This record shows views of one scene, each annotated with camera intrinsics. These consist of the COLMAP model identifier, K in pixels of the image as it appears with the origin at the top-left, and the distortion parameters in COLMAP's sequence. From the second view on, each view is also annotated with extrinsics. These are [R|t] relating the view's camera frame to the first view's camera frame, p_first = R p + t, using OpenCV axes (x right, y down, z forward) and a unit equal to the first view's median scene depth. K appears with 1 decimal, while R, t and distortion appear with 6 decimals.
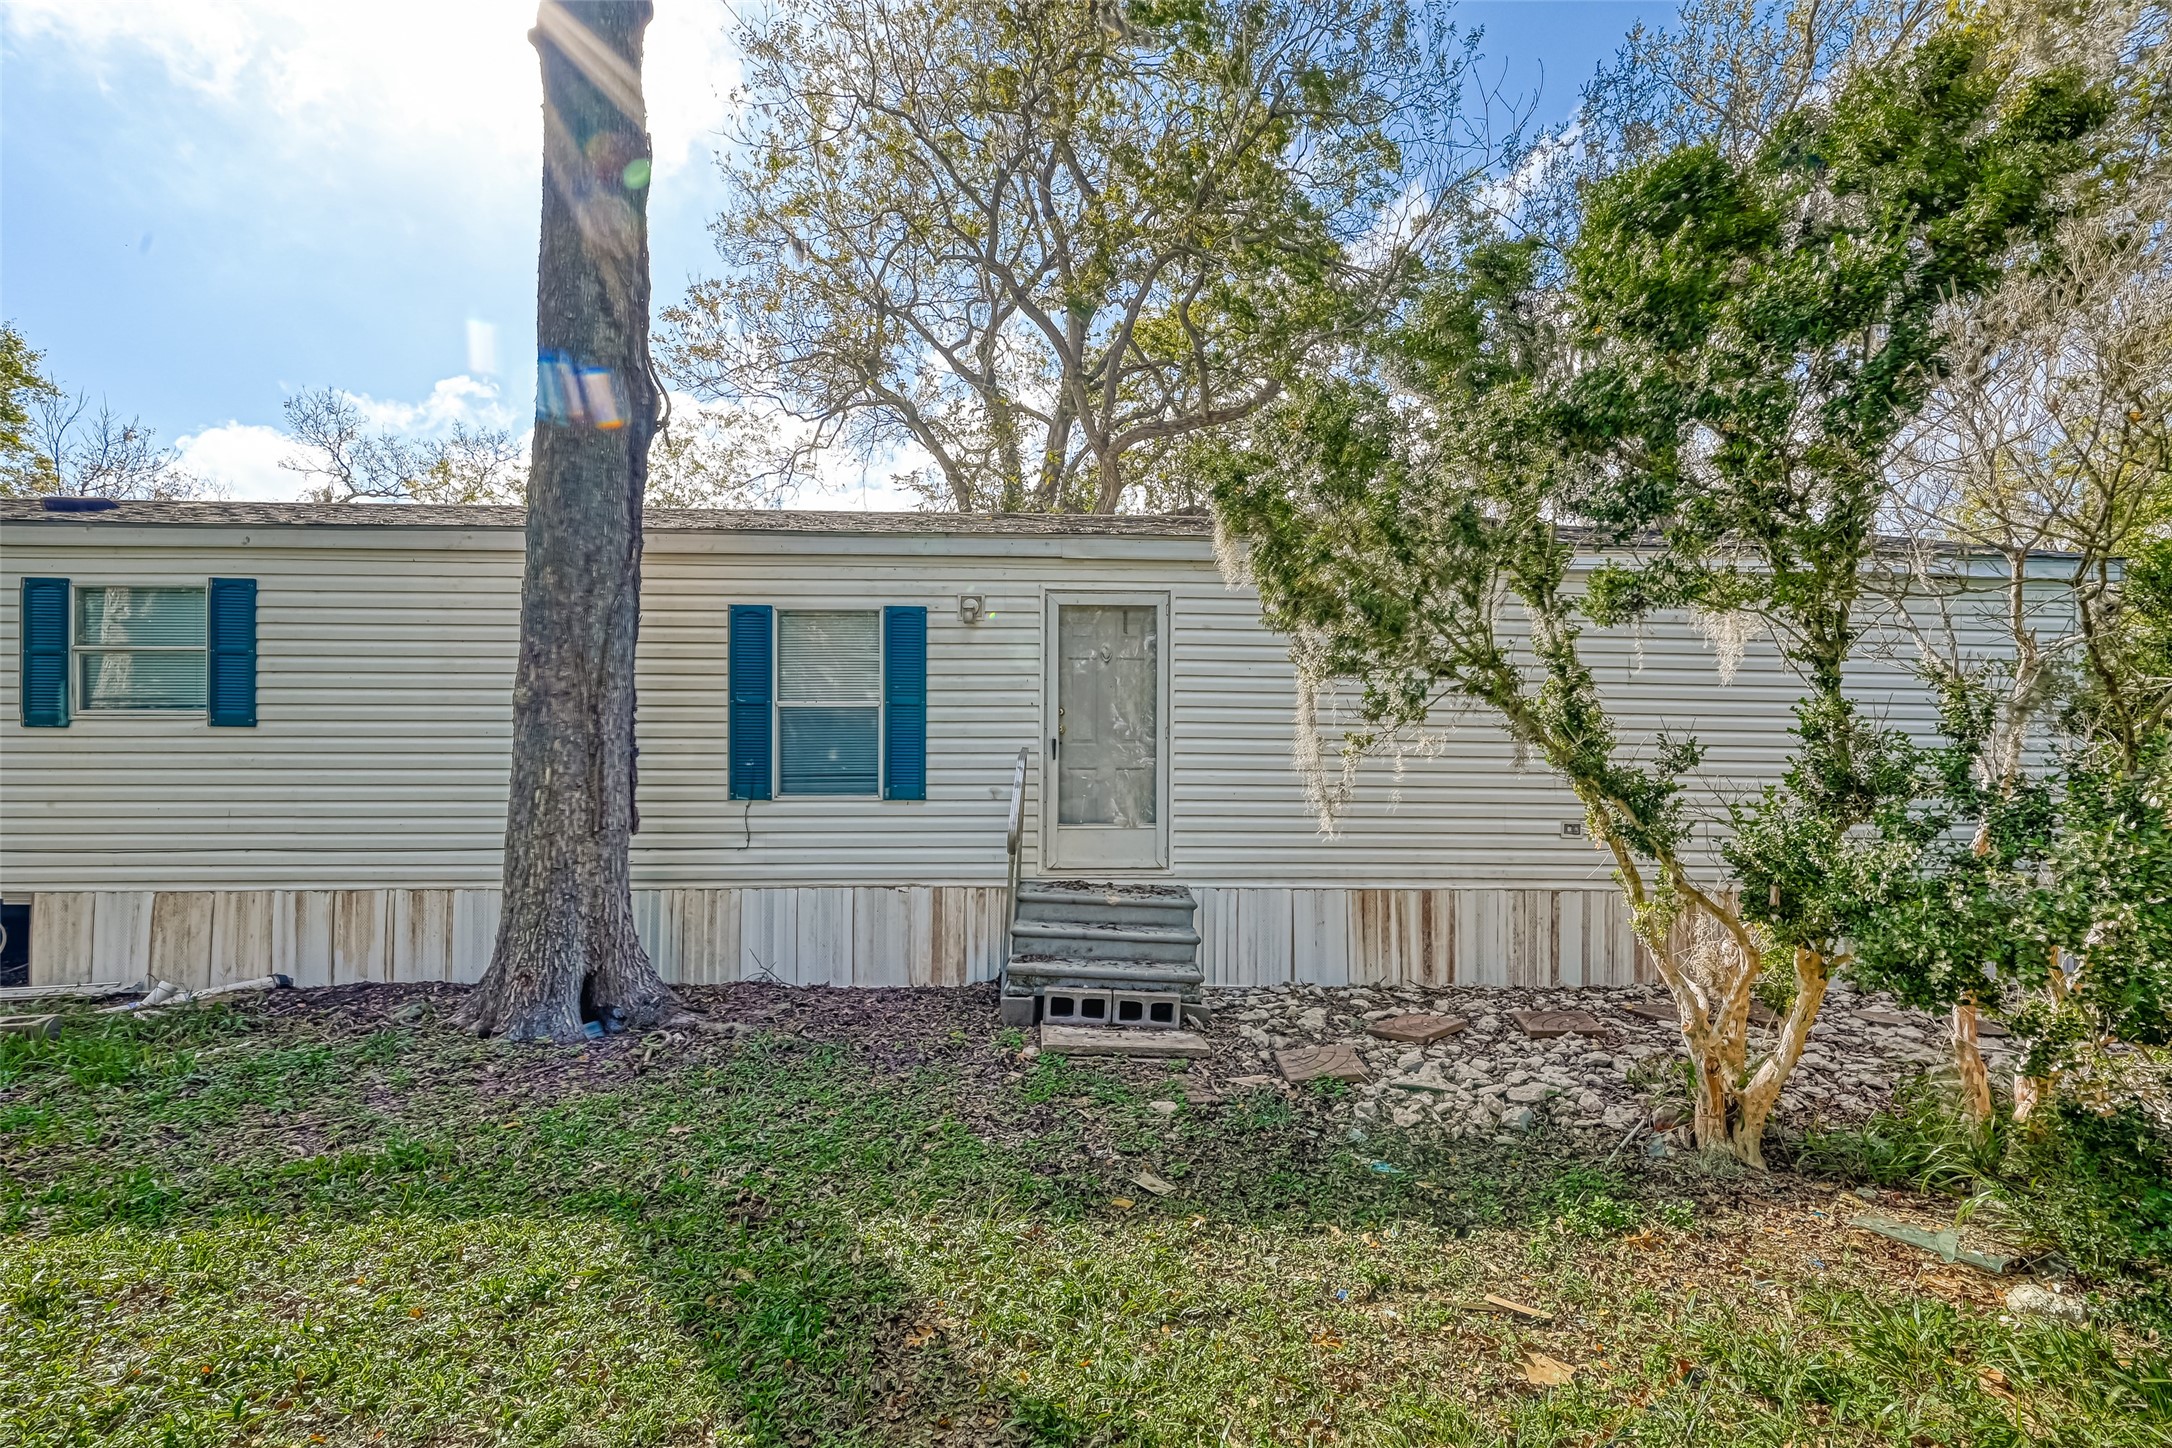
lens RADIAL K [[855.0, 0, 1100.2], [0, 855.0, 760.3], [0, 0, 1]] dist [0.000114, 0.000100]
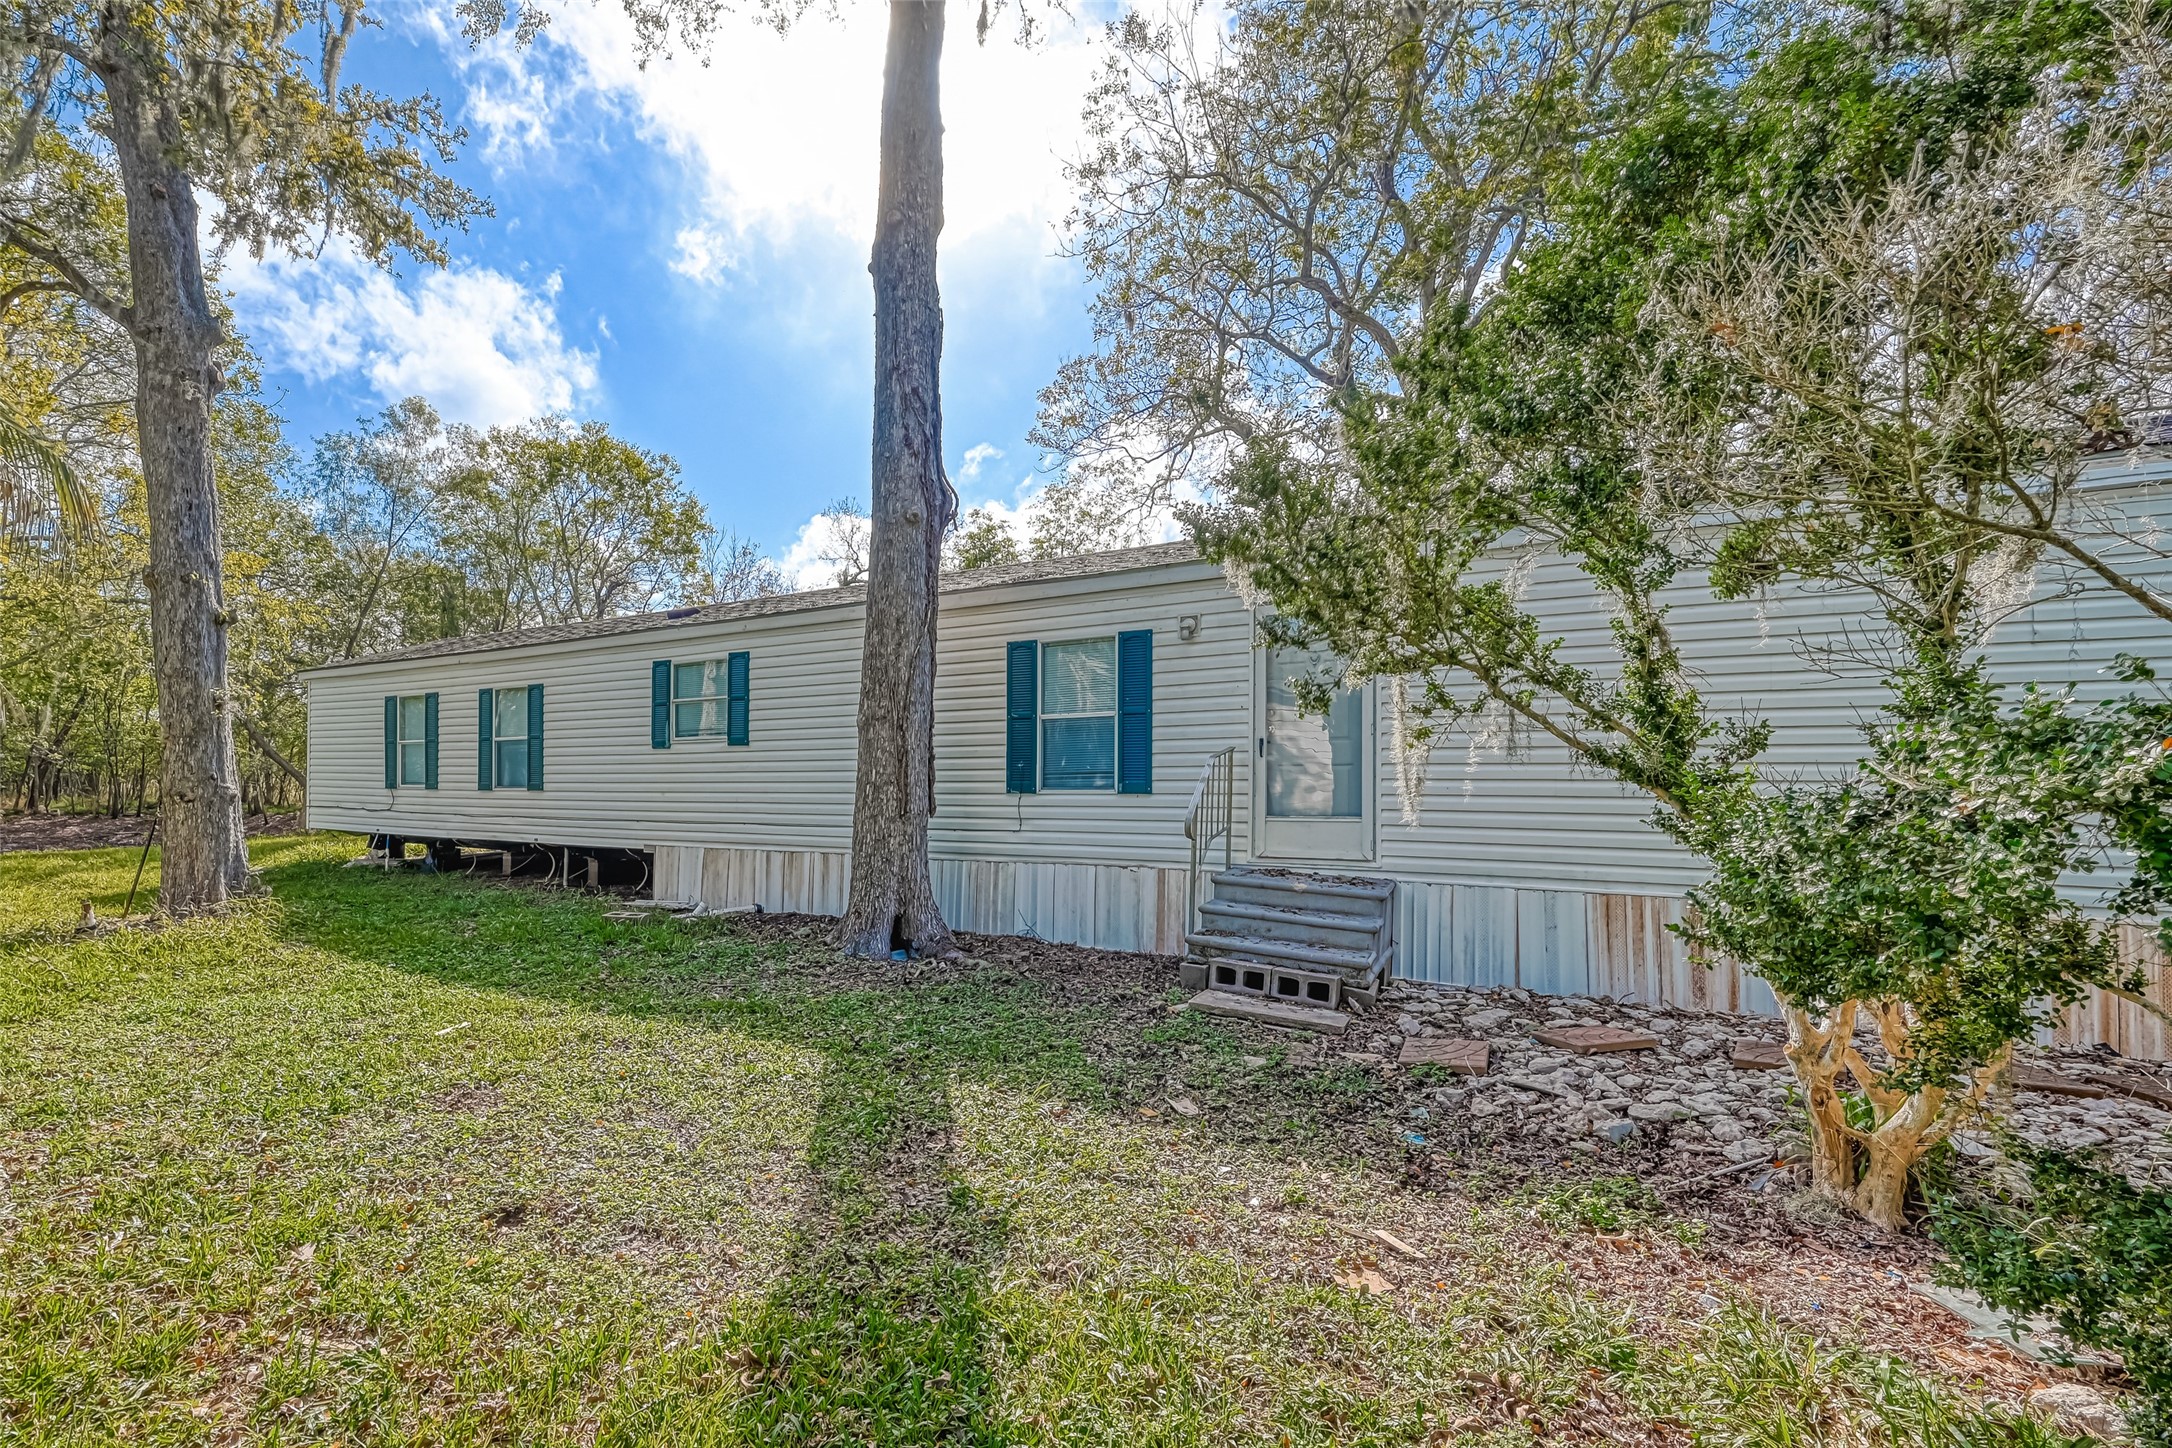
lens RADIAL K [[855.0, 0, 1075.5], [0, 855.0, 739.7], [0, 0, 1]] dist [0.000114, 0.000100]
pose [[0.874024, -0.027652, -0.485095, 0.321944], [0.015413, 0.999455, -0.029203, 0.005704], [0.485638, 0.018048, 0.873973, -0.087329]]
